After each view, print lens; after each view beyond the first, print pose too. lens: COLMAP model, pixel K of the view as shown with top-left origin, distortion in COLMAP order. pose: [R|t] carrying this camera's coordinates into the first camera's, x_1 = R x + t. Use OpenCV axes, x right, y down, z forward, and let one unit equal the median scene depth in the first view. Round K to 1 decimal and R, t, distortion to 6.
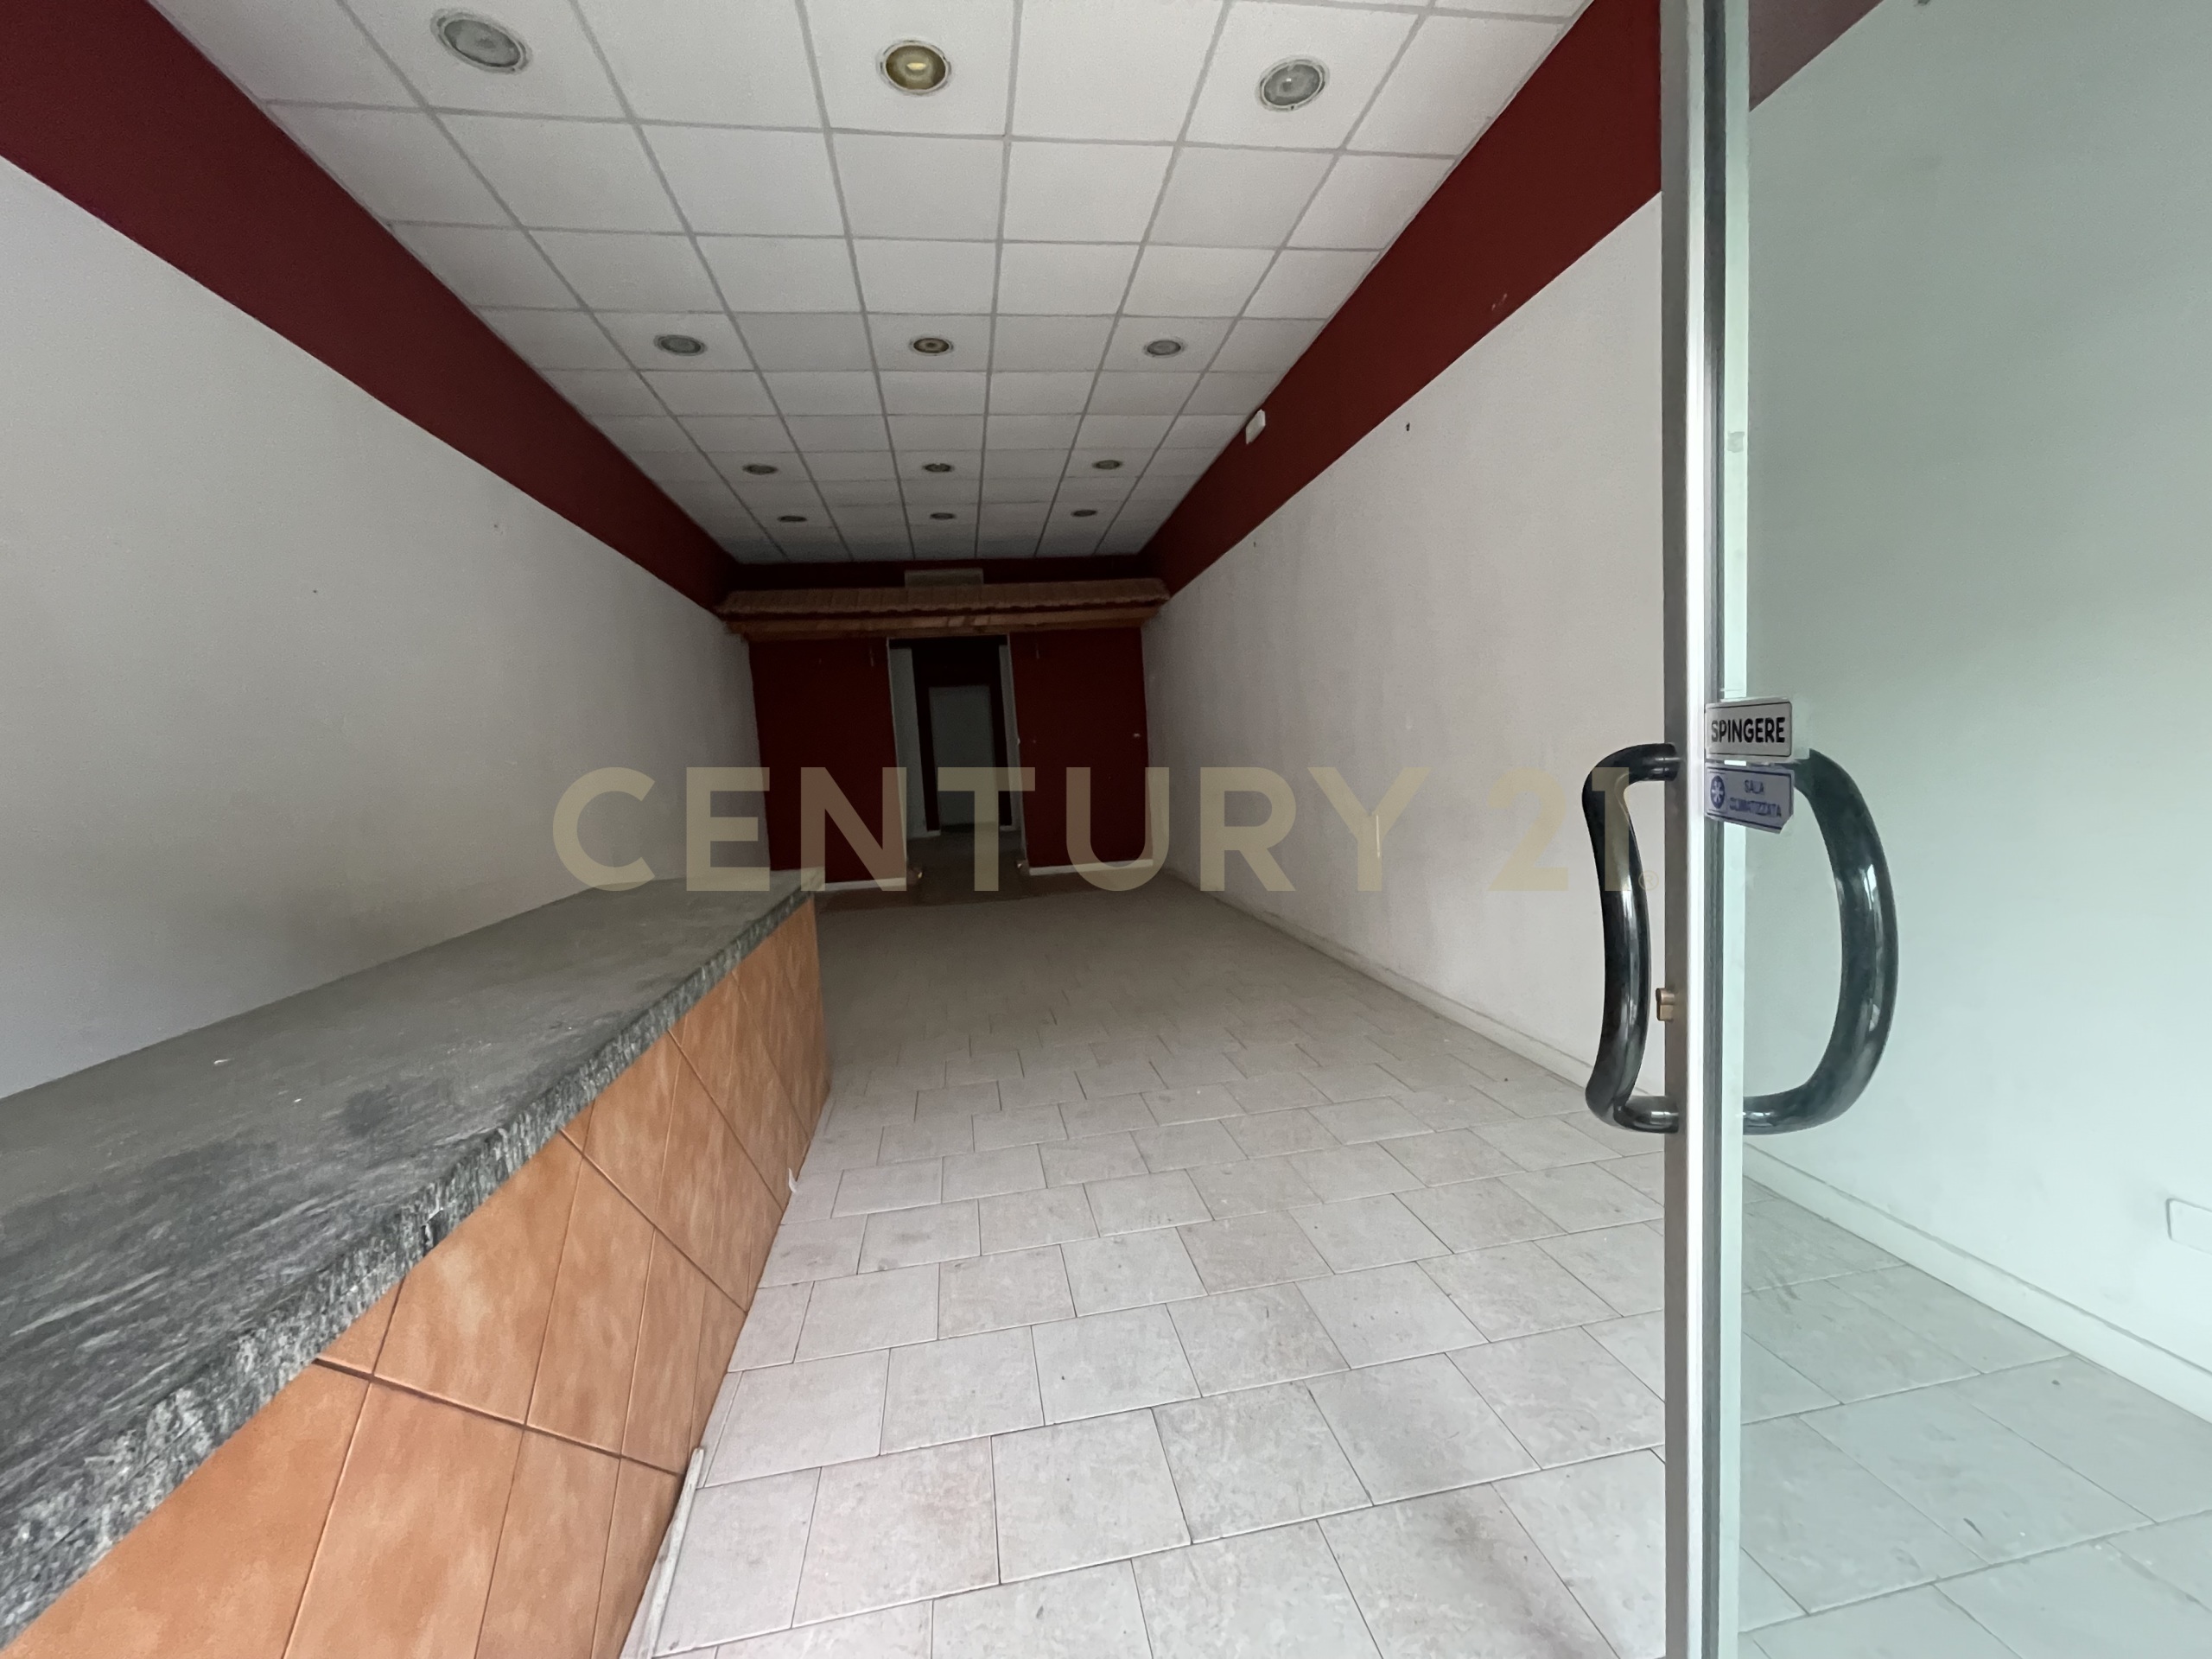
lens RADIAL K [[888.6, 0, 1101.1], [0, 888.6, 837.7], [0, 0, 1]] dist [-0.000111, -0.000481]
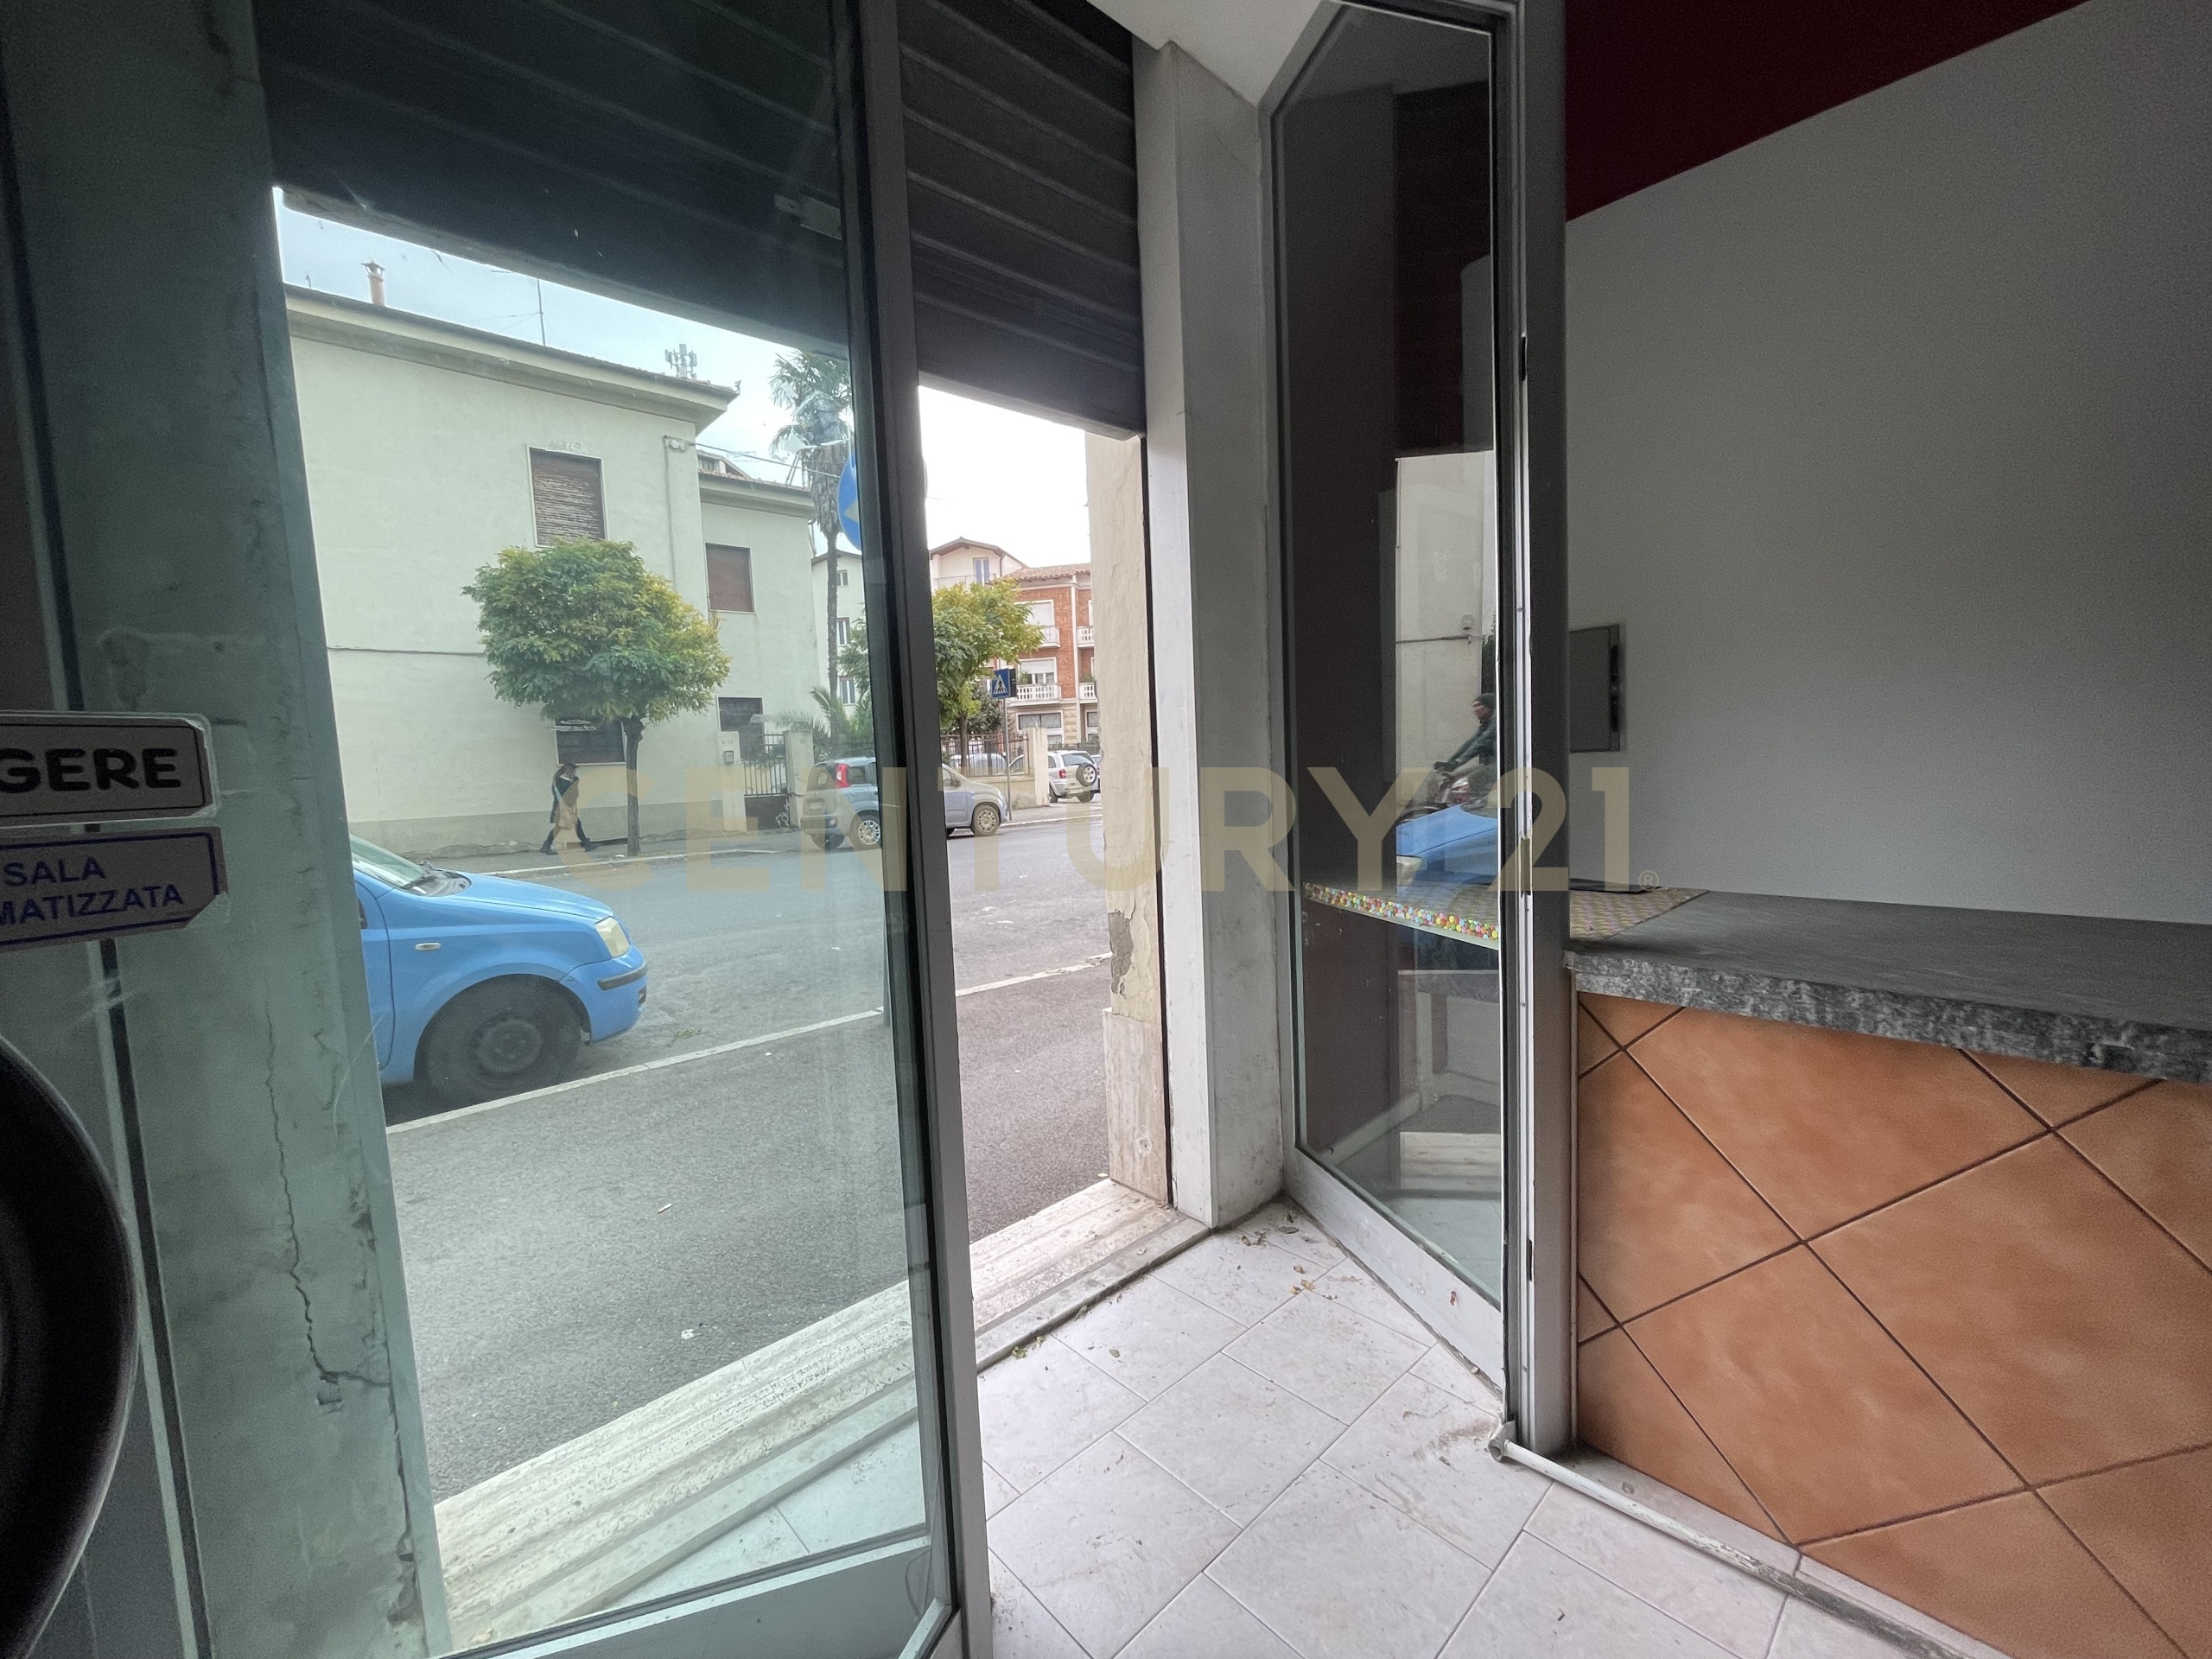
lens RADIAL K [[888.6, 0, 1091.8], [0, 888.6, 840.9], [0, 0, 1]] dist [-0.000111, -0.000481]
pose [[-0.840245, 0.142376, -0.523181, 0.500293], [0.043357, 0.979462, 0.196913, -0.068595], [0.540471, 0.142771, -0.829160, 0.619924]]
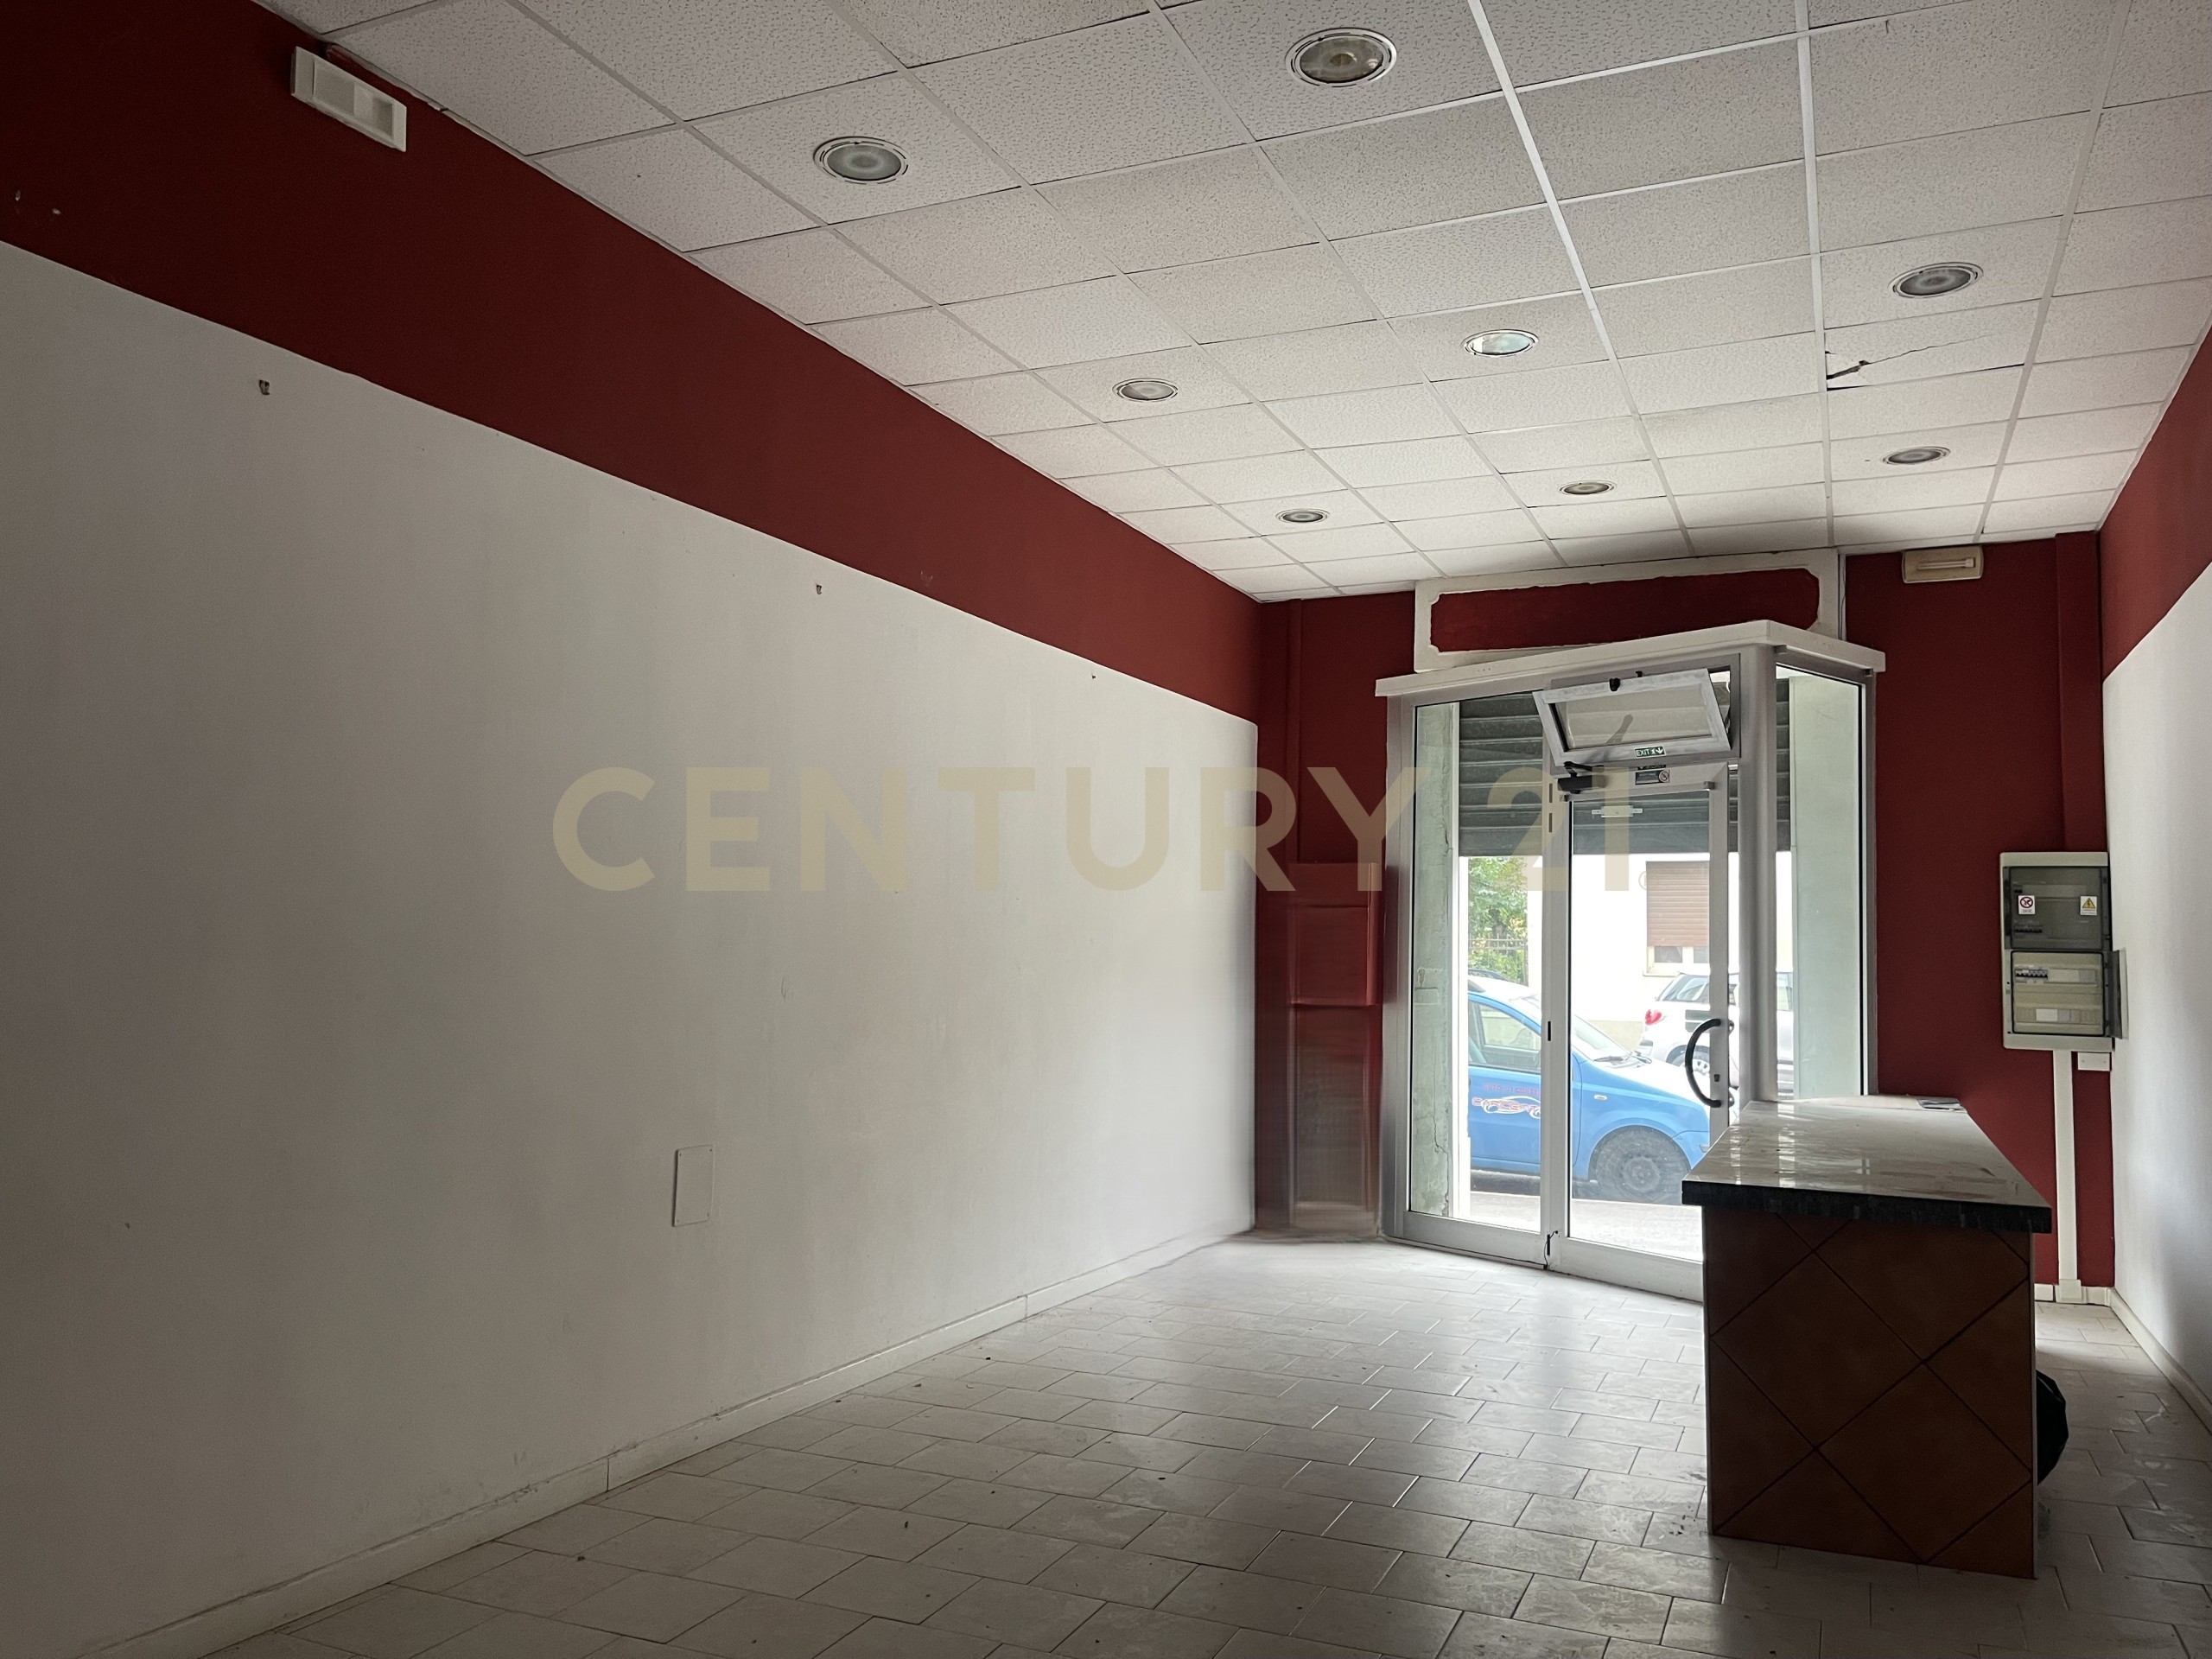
lens RADIAL K [[1636.0, 0, 1105.8], [0, 1636.0, 830.7], [0, 0, 1]] dist [0.028683, -0.033145]
pose [[-0.830323, 0.086058, 0.550598, -1.330092], [0.077046, 0.996244, -0.039525, -0.425164], [-0.551931, 0.009603, -0.833835, 4.601917]]
